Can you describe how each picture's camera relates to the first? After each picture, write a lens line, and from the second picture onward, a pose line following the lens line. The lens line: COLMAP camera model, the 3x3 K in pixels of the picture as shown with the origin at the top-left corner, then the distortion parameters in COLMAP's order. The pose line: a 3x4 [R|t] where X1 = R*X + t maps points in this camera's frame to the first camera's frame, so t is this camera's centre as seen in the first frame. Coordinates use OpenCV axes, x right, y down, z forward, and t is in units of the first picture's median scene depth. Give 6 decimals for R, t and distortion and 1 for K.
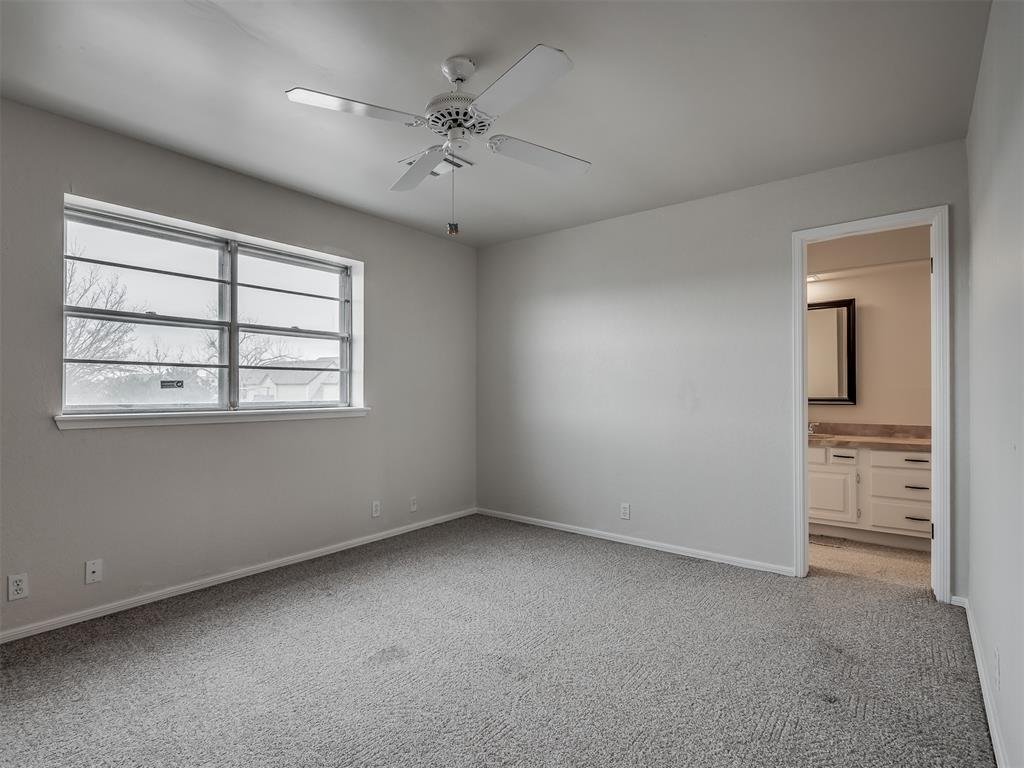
lens RADIAL K [[540.9, 0, 506.3], [0, 540.9, 389.6], [0, 0, 1]] dist [-0.002663, -0.008030]
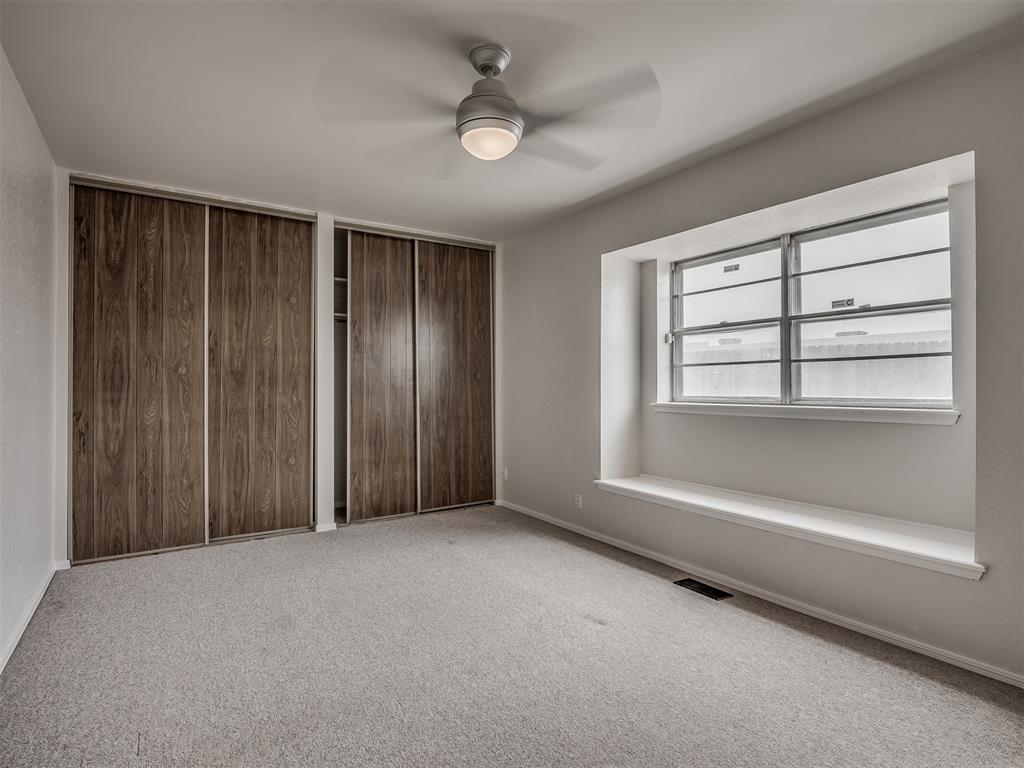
lens RADIAL K [[540.9, 0, 504.9], [0, 540.9, 382.4], [0, 0, 1]] dist [-0.002663, -0.008030]
pose [[-0.336433, -0.005275, -0.941693, 0.595725], [0.009348, 0.999916, -0.008941, 0.000740], [0.941661, -0.011811, -0.336355, 0.841067]]
